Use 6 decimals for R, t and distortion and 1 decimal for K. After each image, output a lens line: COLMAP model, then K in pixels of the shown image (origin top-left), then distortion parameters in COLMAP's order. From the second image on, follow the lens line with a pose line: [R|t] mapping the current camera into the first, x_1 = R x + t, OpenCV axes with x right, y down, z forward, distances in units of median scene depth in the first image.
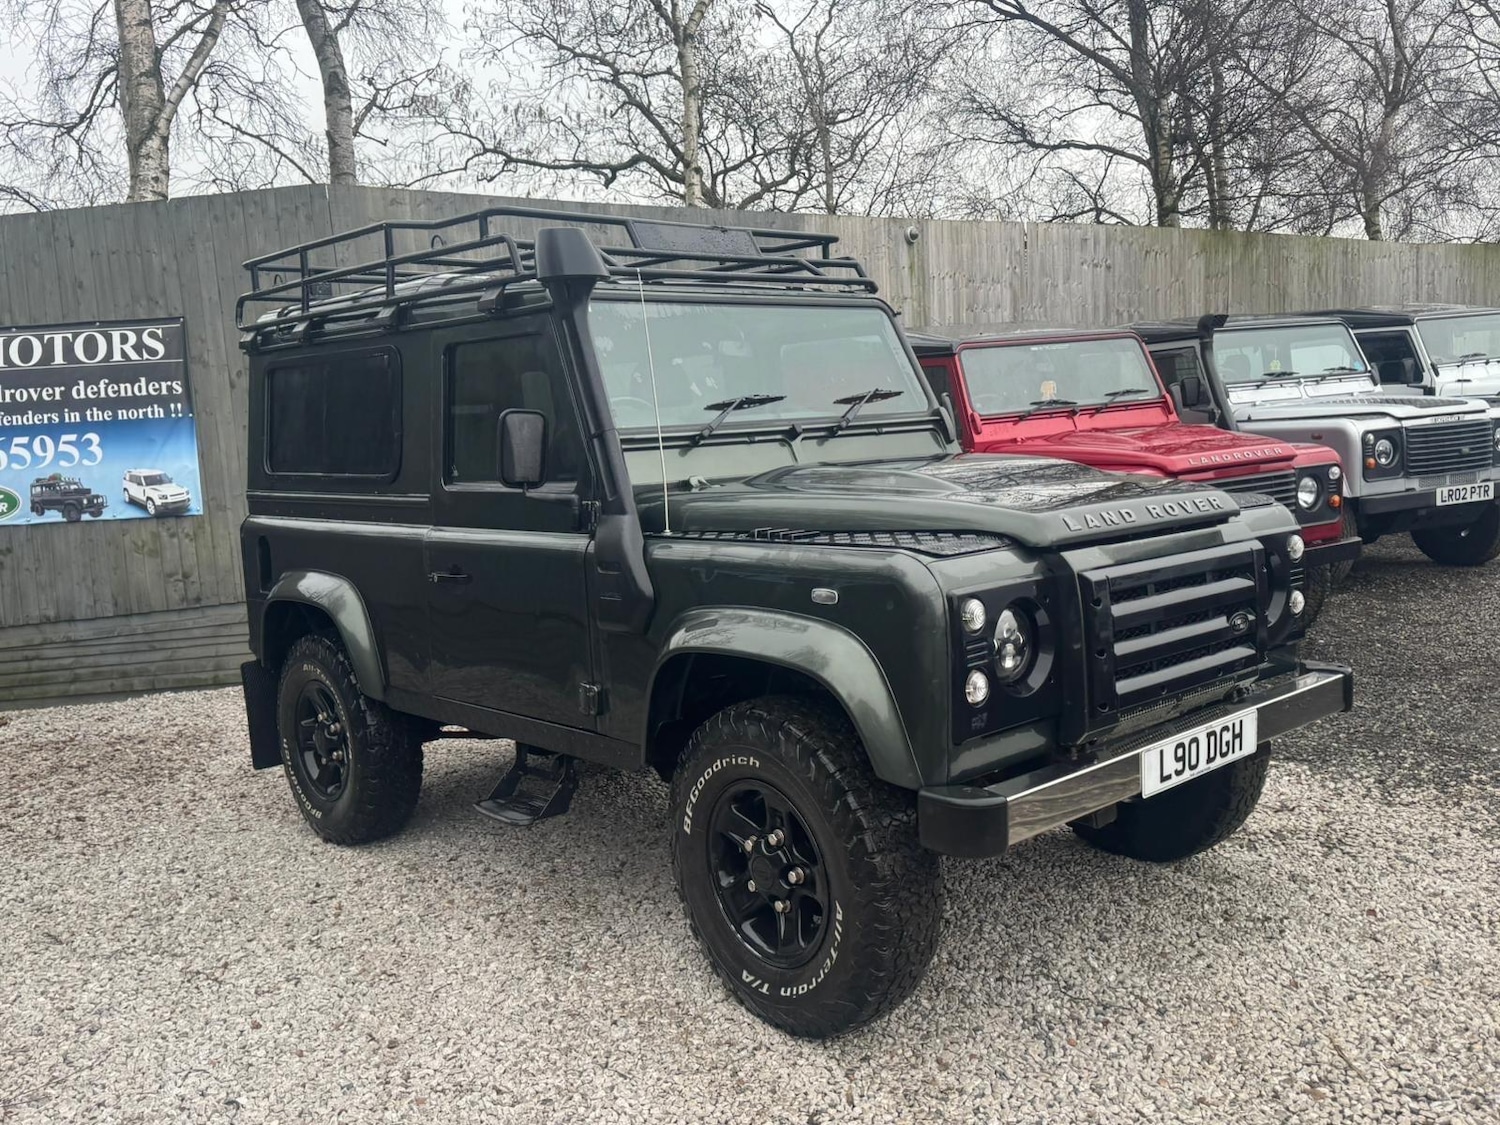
lens RADIAL K [[1347.9, 0, 747.1], [0, 1347.9, 561.1], [0, 0, 1]] dist [0.105304, -0.185660]
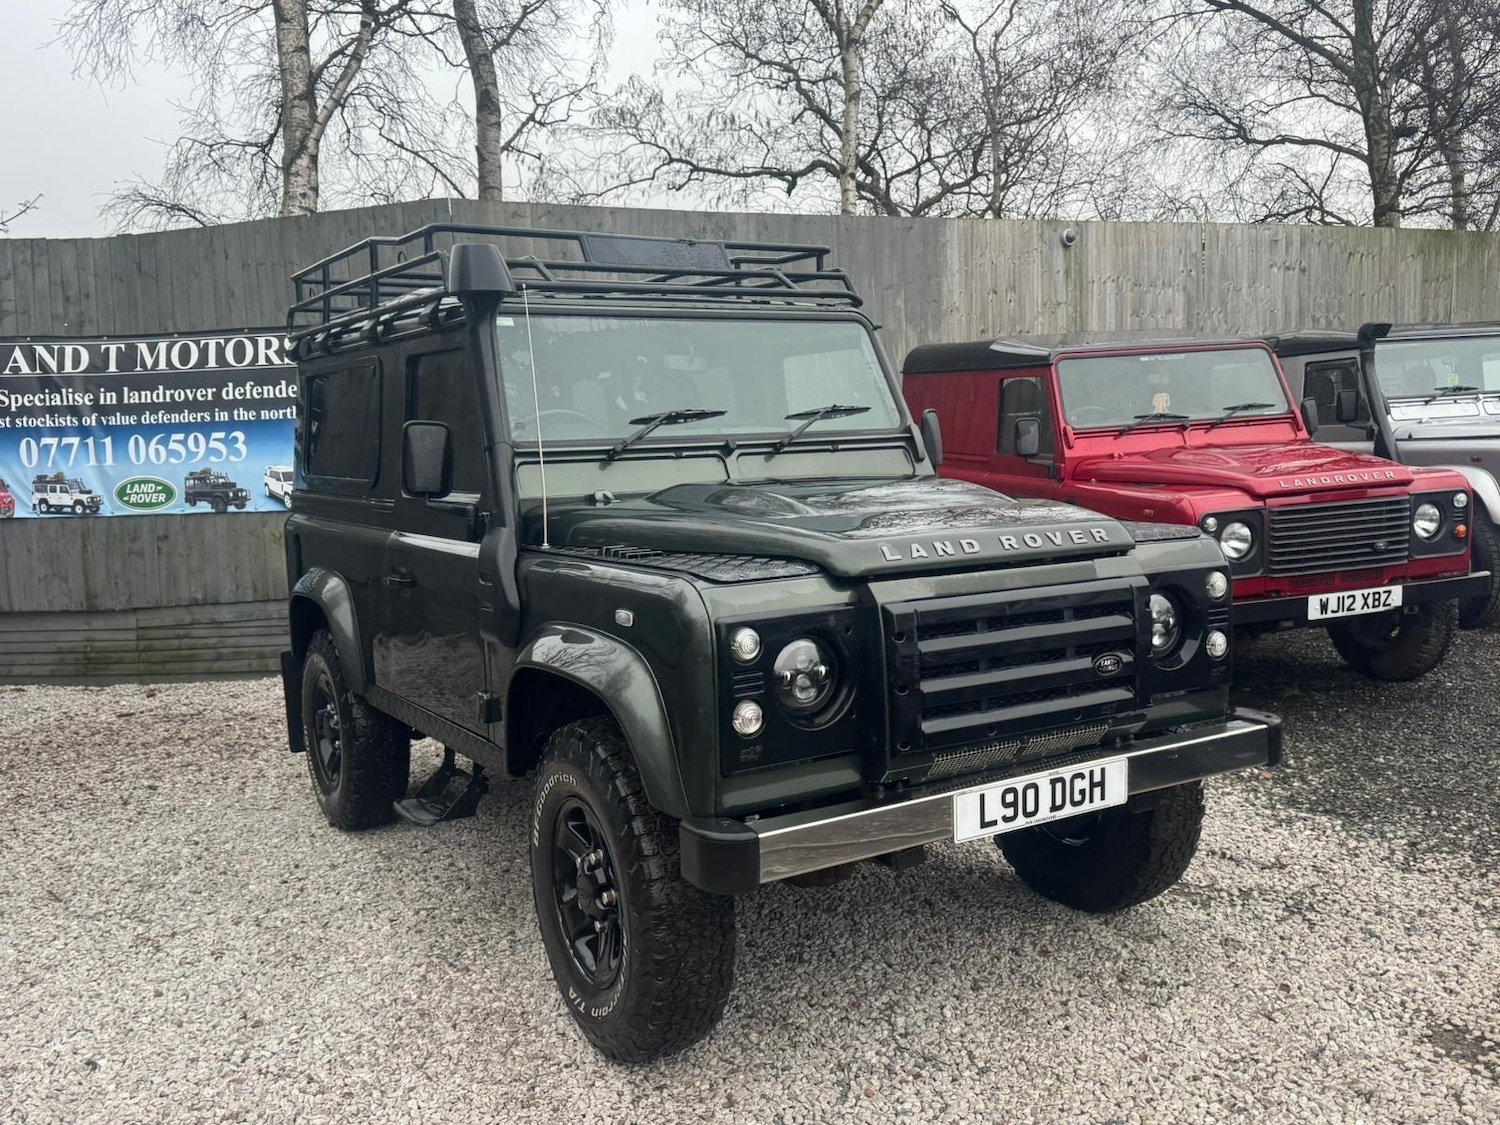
lens RADIAL K [[1347.9, 0, 744.7], [0, 1347.9, 563.8], [0, 0, 1]] dist [0.105304, -0.185660]
pose [[0.981264, 0.036551, -0.189170, 0.212921], [-0.036451, 0.999327, 0.004009, -0.013298], [0.189189, 0.002961, 0.981936, 0.026764]]
